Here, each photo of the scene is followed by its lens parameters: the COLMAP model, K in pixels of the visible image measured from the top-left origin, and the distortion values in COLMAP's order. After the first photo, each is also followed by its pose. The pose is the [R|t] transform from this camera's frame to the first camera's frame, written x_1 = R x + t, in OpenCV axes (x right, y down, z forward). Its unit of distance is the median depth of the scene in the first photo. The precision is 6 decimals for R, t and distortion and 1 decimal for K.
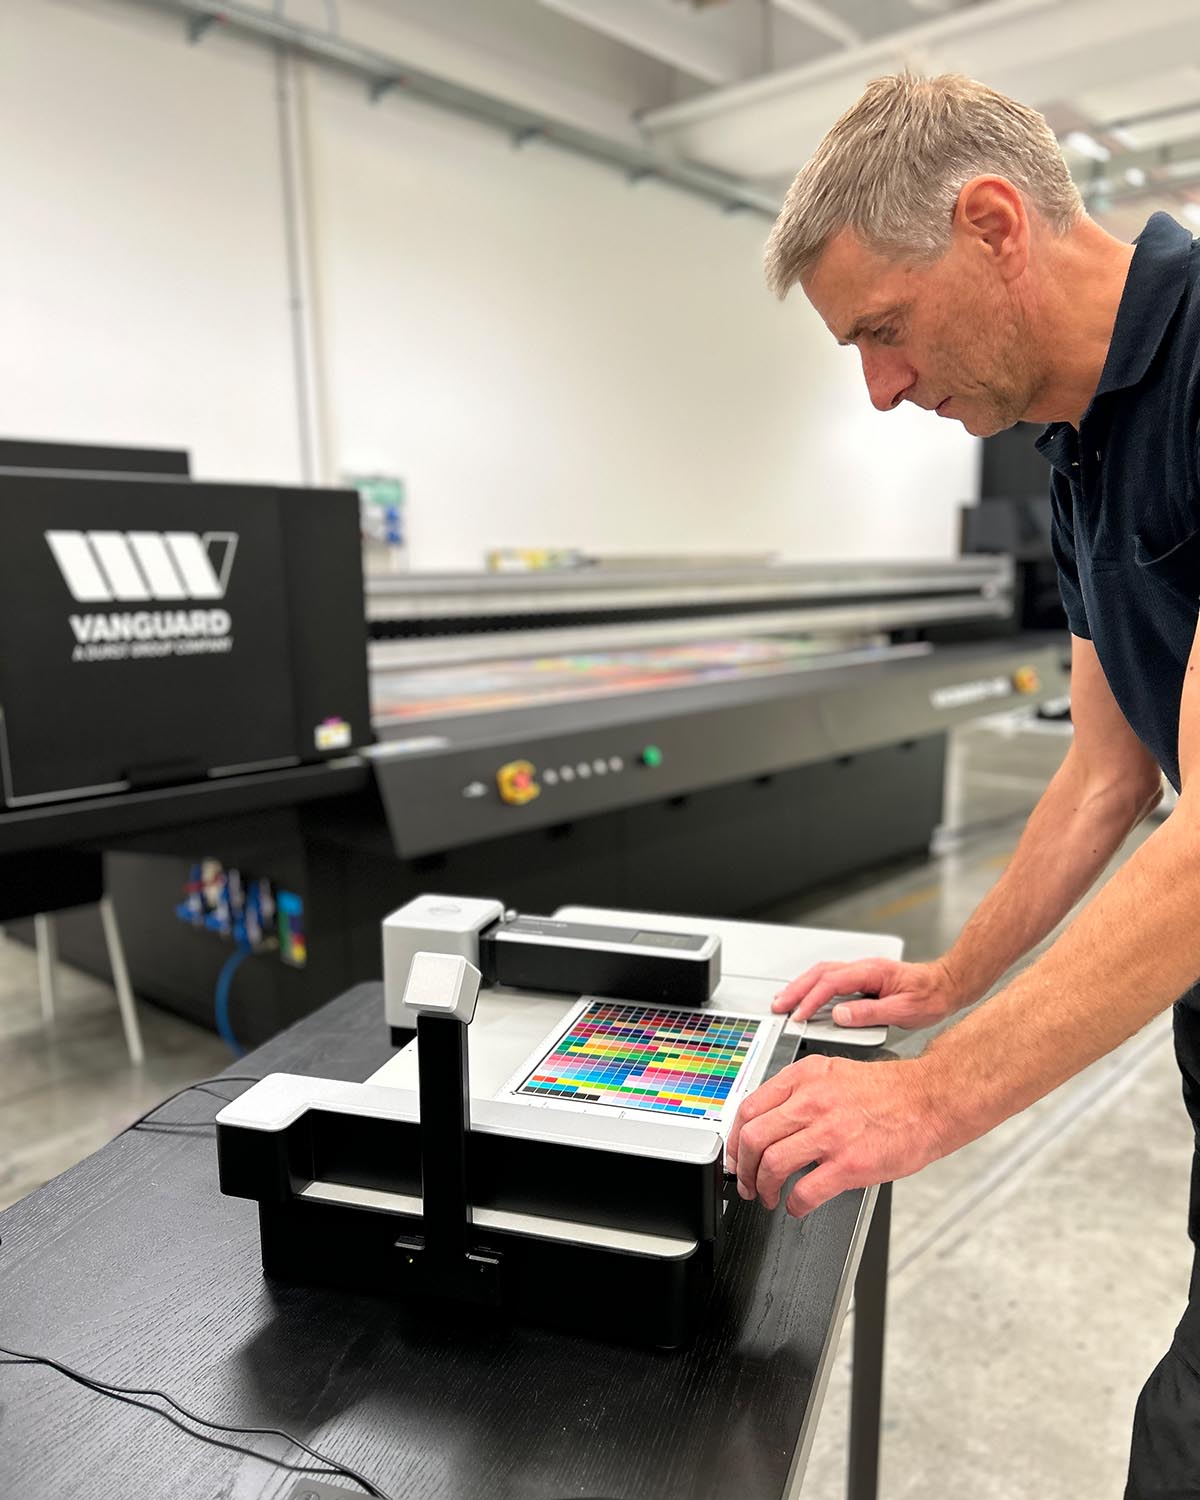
lens RADIAL K [[1215.2, 0, 593.5], [0, 1215.2, 818.5], [0, 0, 1]] dist [0.053435, -0.086883]
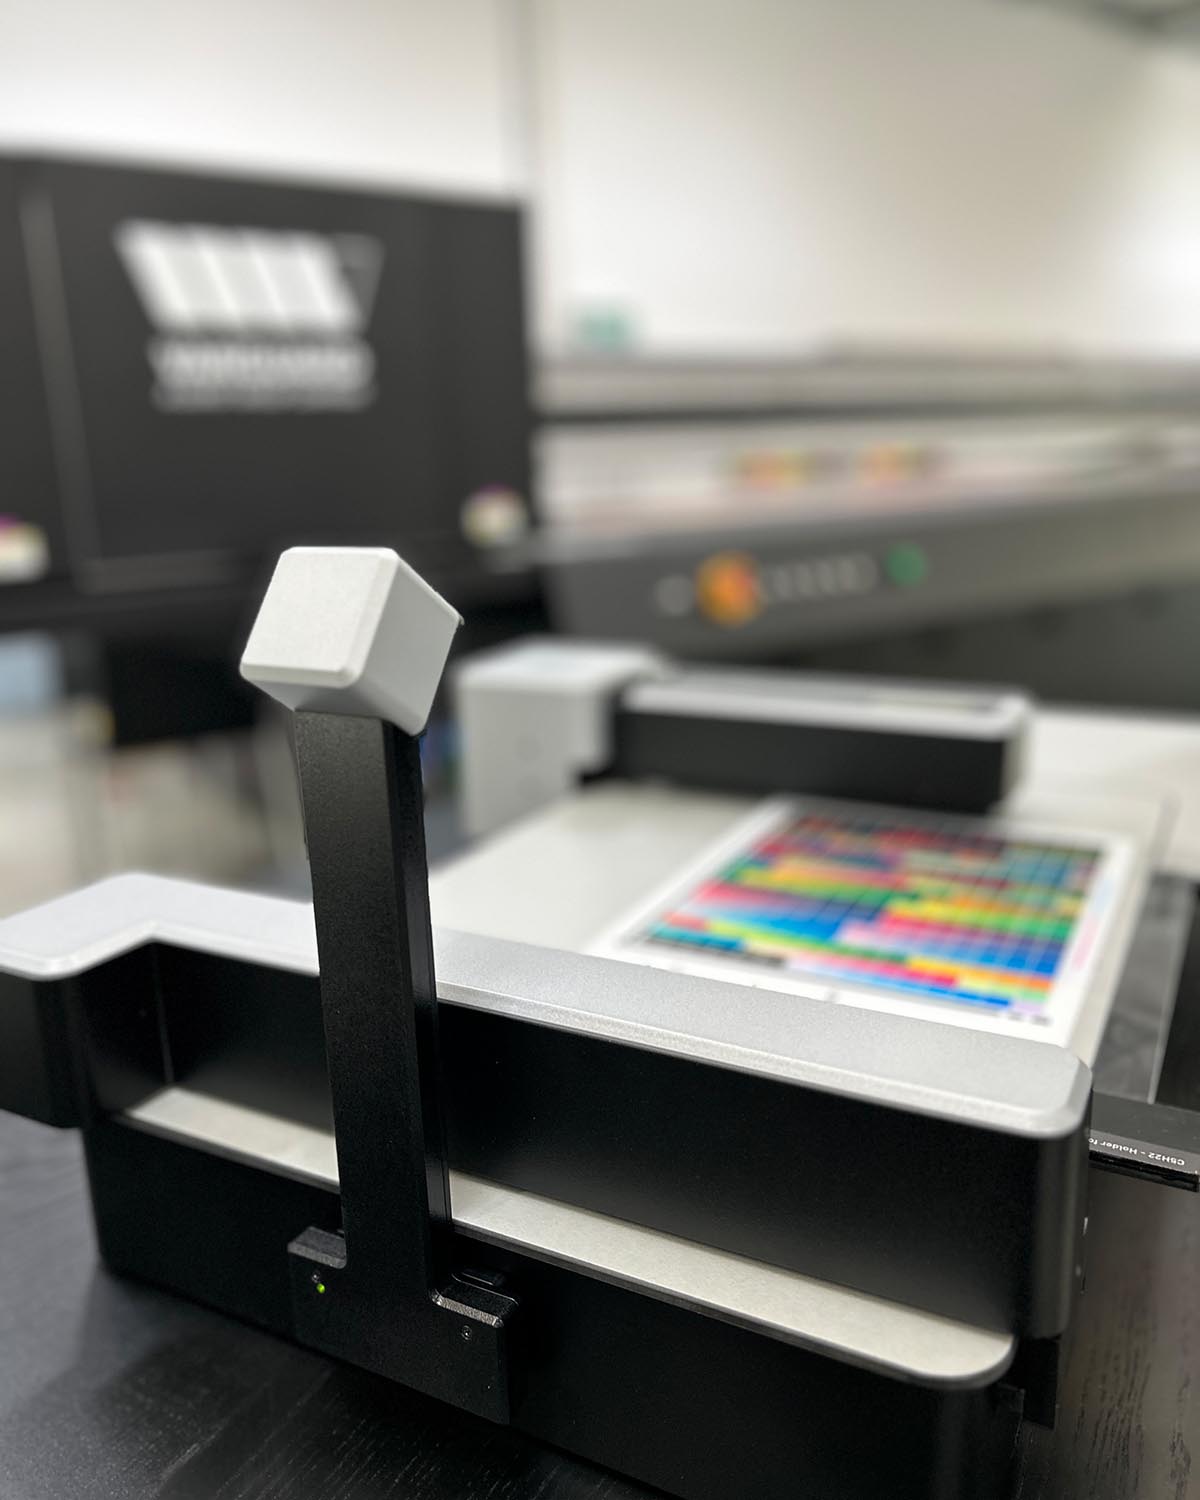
lens RADIAL K [[1216.2, 0, 600.0], [0, 1216.2, 750.0], [0, 0, 1]] dist [0.118696, -0.157409]
pose [[0.980633, 0.020110, -0.194820, 0.013848], [-0.014806, 0.999480, 0.028647, 0.068754], [0.195295, -0.025208, 0.980421, 0.262150]]
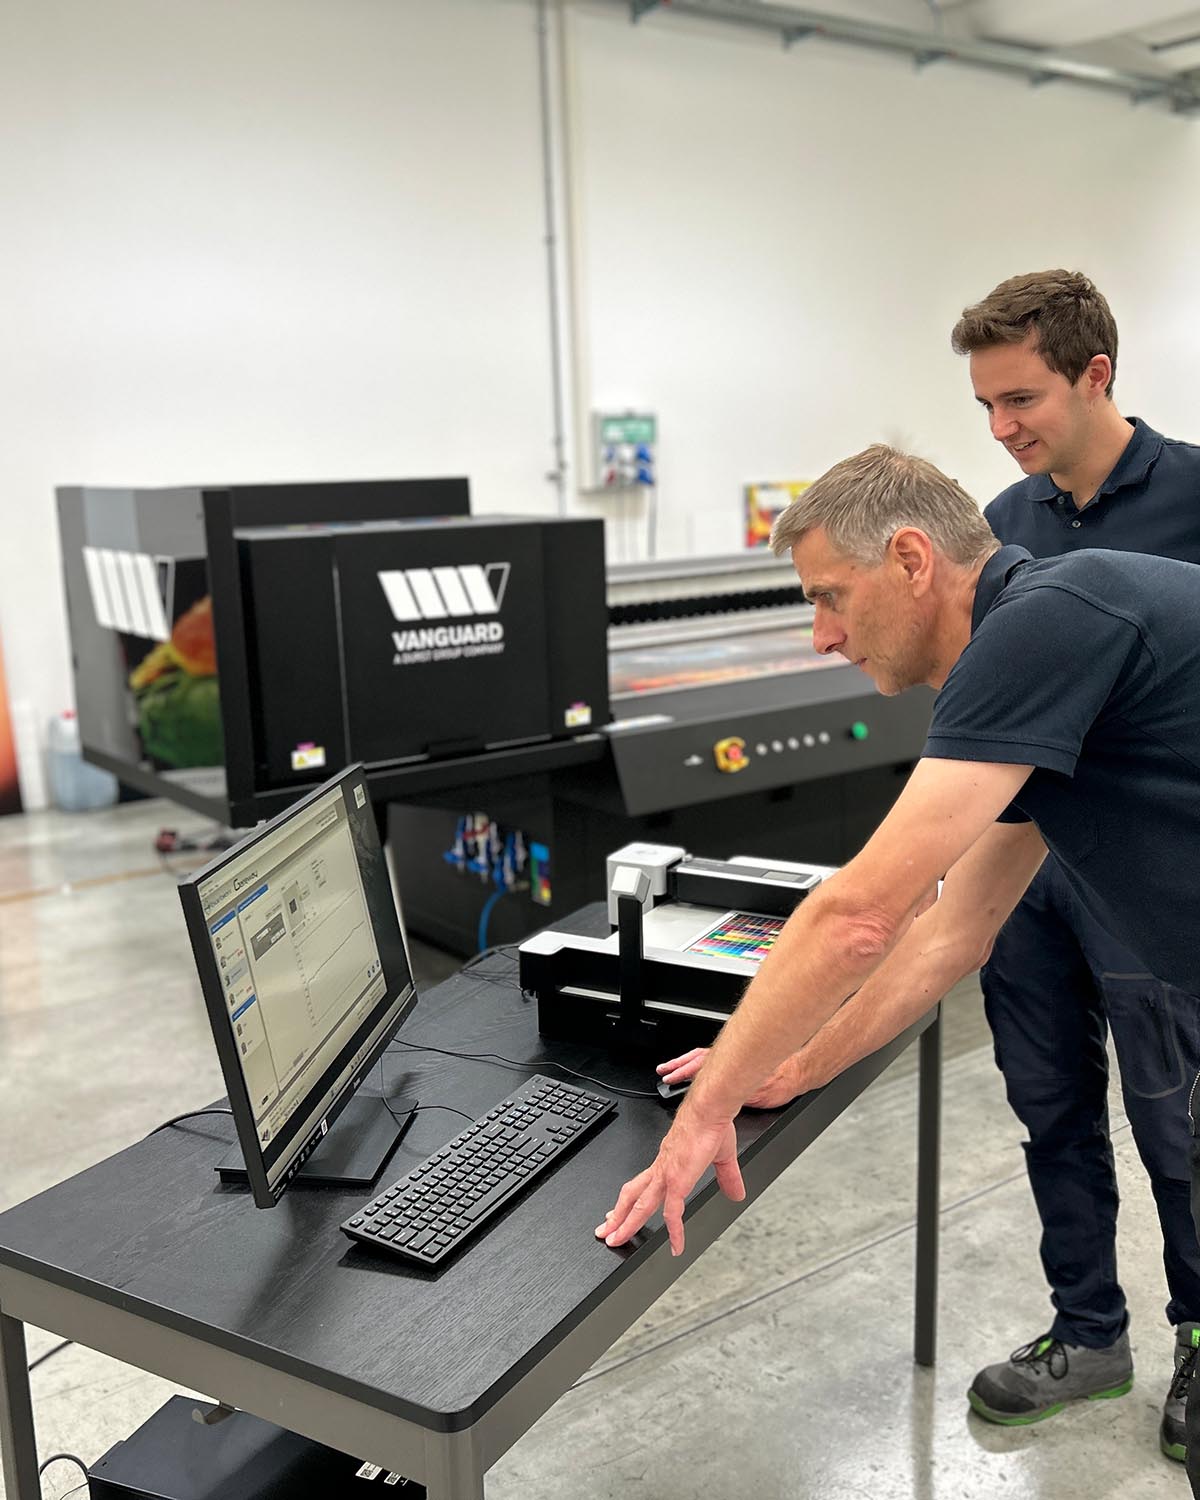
lens RADIAL K [[1575.1, 0, 600.0], [0, 1575.1, 750.0], [0, 0, 1]] dist [0.082219, -0.007806]
pose [[0.981065, 0.020152, -0.192630, 0.137984], [-0.021676, 0.999748, -0.005808, -0.029114], [0.192464, 0.009873, 0.981254, -0.669715]]
